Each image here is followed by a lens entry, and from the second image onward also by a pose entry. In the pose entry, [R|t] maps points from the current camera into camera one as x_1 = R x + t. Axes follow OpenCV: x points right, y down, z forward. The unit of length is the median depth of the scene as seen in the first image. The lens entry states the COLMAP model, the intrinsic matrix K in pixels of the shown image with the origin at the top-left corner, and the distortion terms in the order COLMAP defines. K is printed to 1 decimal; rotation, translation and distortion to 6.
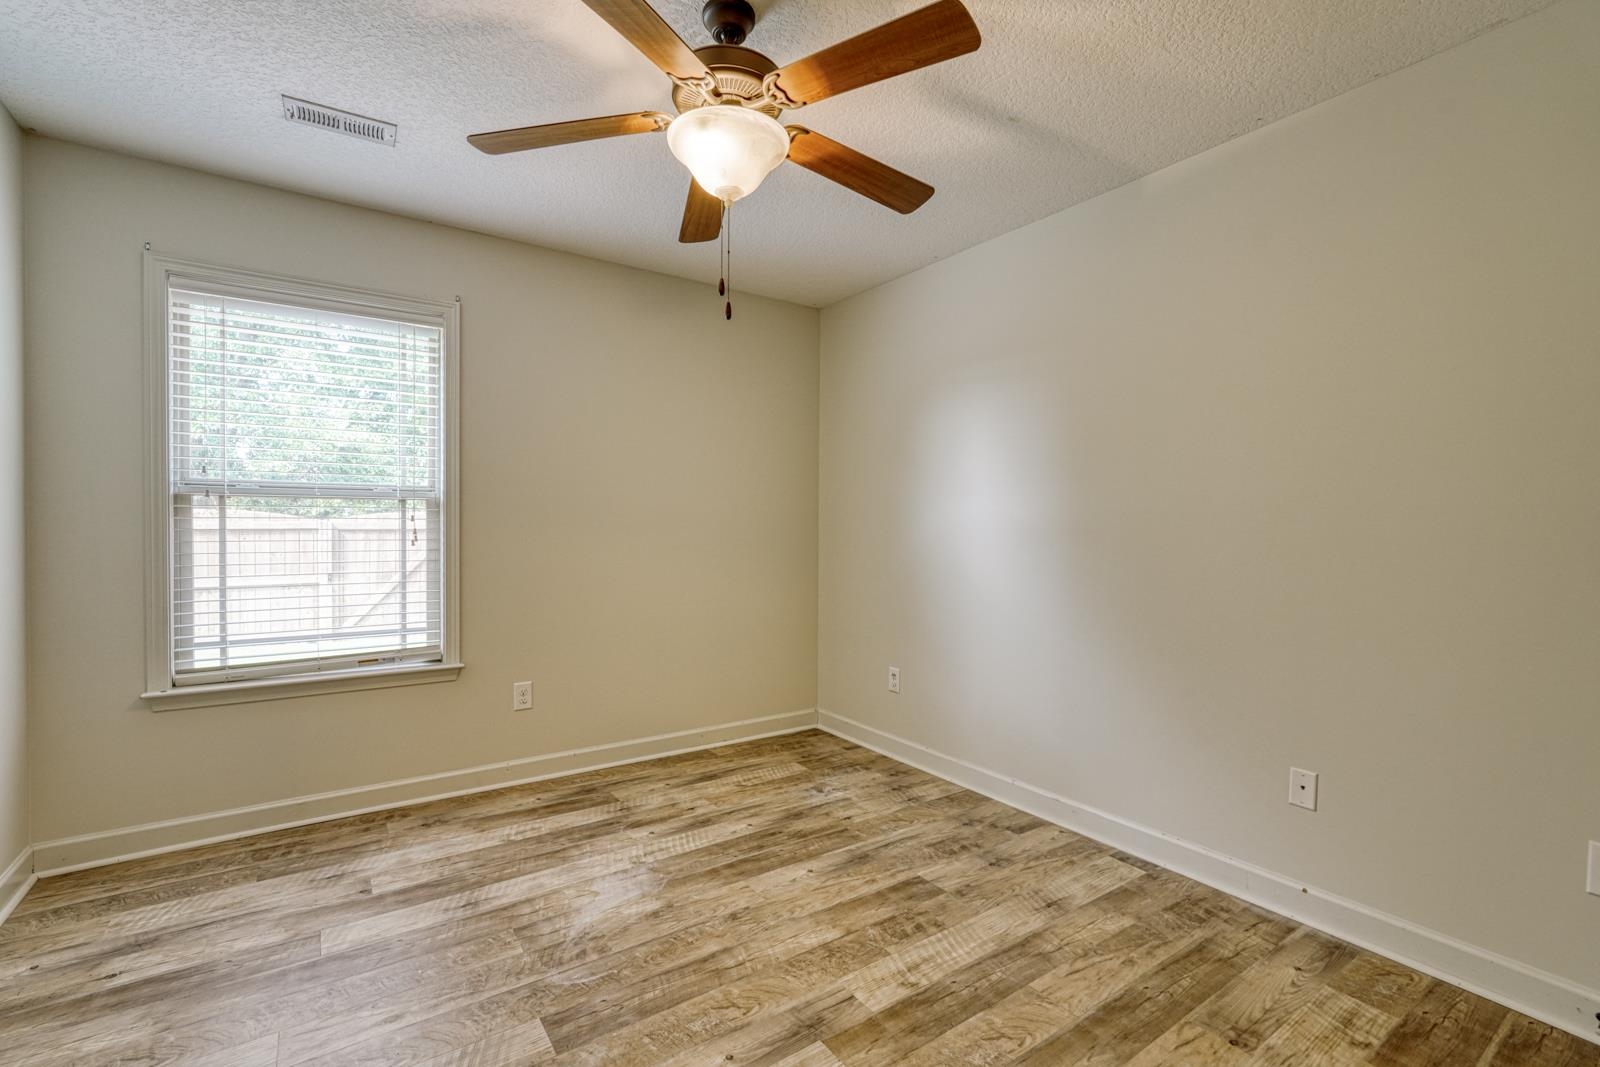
lens RADIAL K [[701.1, 0, 797.7], [0, 701.1, 546.5], [0, 0, 1]] dist [-0.016943, 0.008058]
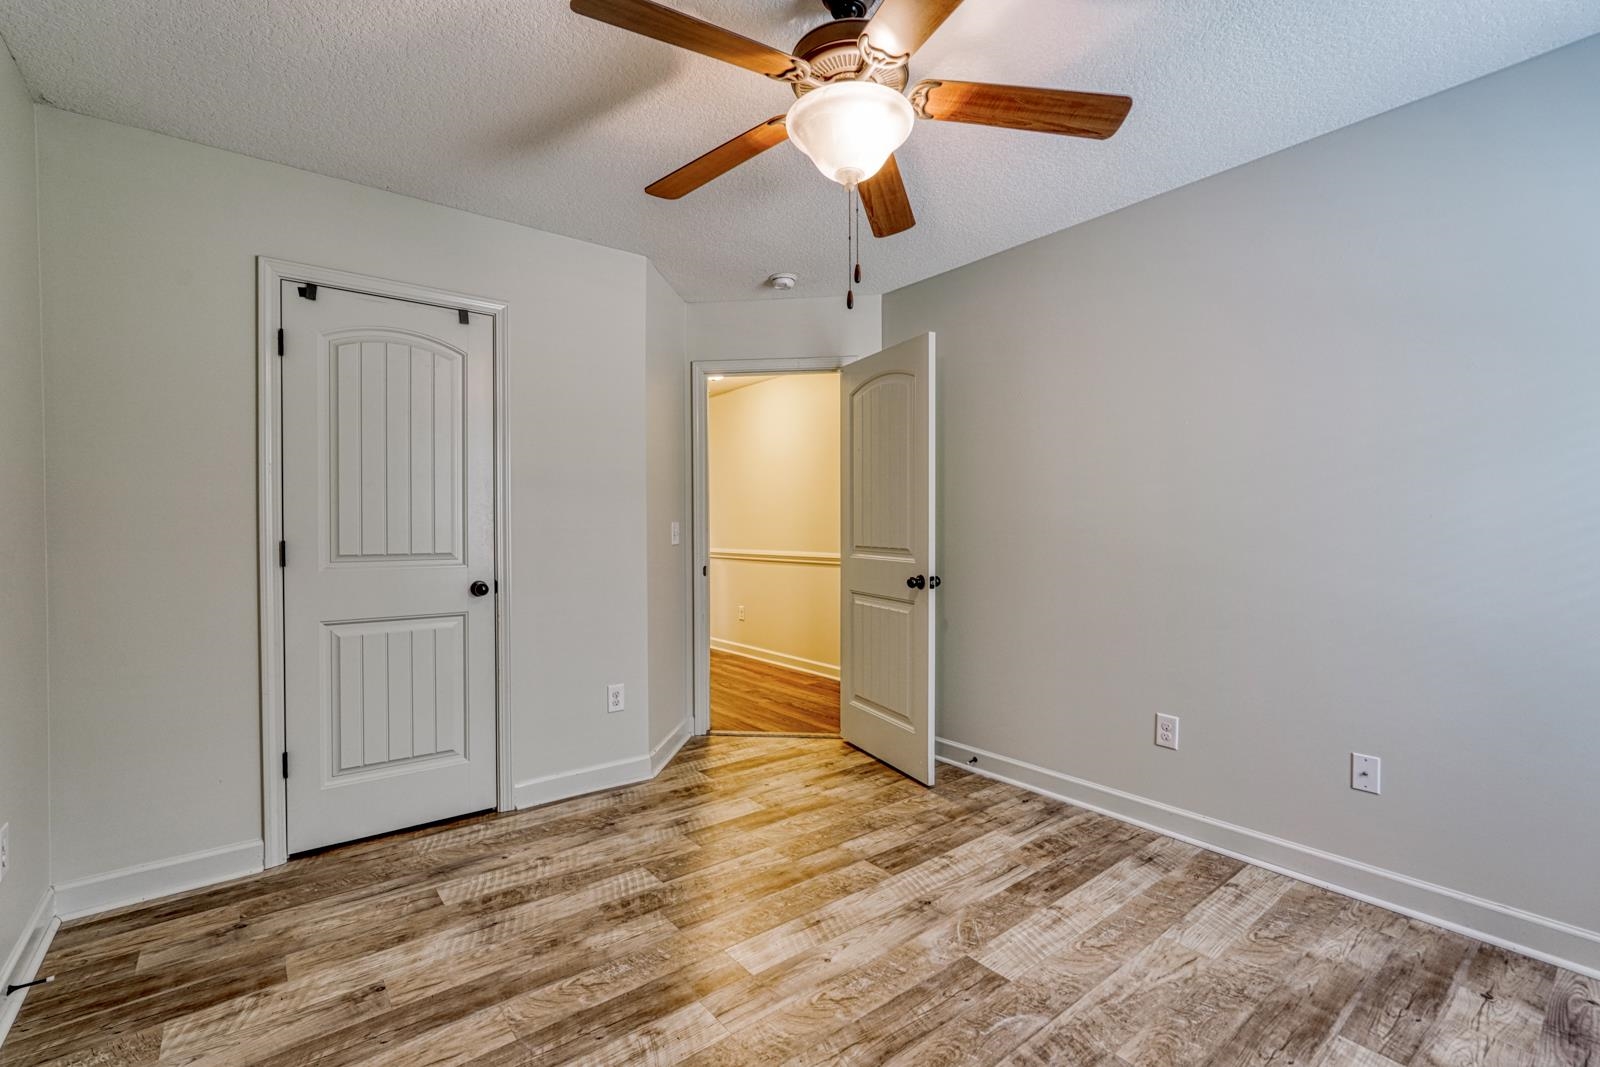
lens RADIAL K [[701.1, 0, 798.2], [0, 701.1, 529.4], [0, 0, 1]] dist [-0.016943, 0.008058]
pose [[-0.997986, -0.003982, -0.063311, 0.025993], [-0.005571, 0.999674, 0.024934, -0.042150], [0.063191, 0.025237, -0.997682, 1.664151]]
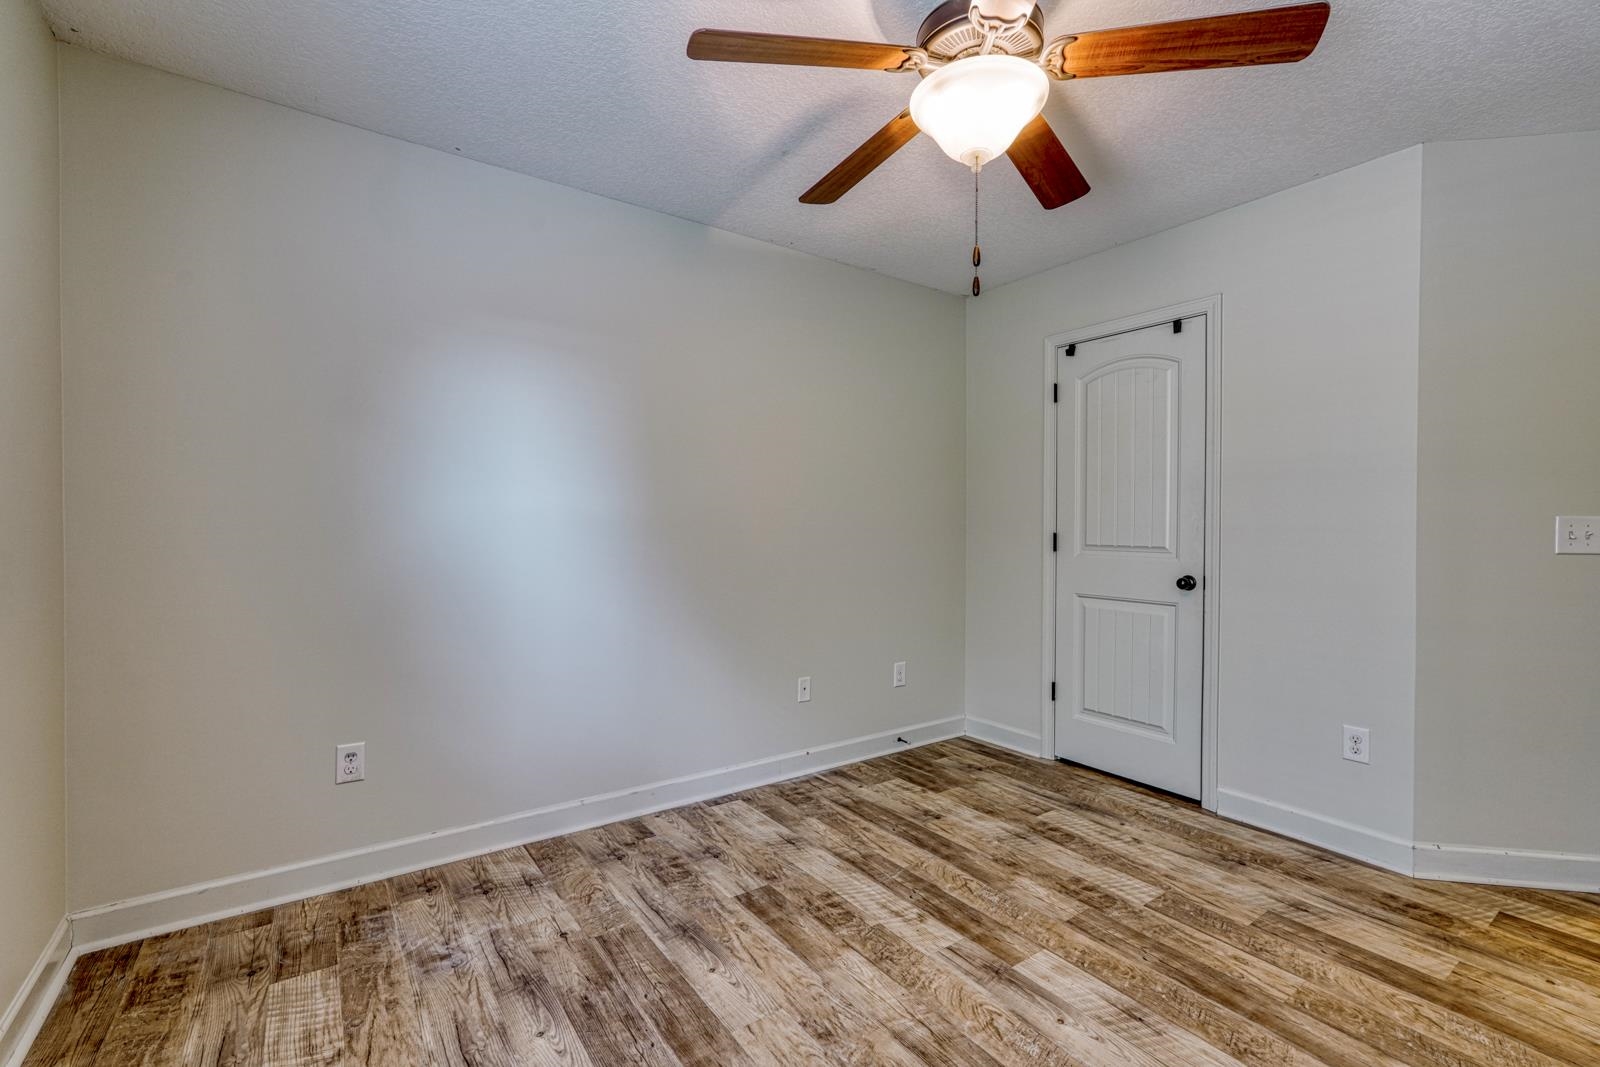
lens RADIAL K [[701.1, 0, 795.3], [0, 701.1, 534.2], [0, 0, 1]] dist [-0.016943, 0.008058]
pose [[-0.008267, -0.022053, 0.999723, -0.869202], [0.022535, 0.999499, 0.022234, -0.038007], [-0.999712, 0.022713, -0.007766, 1.057209]]
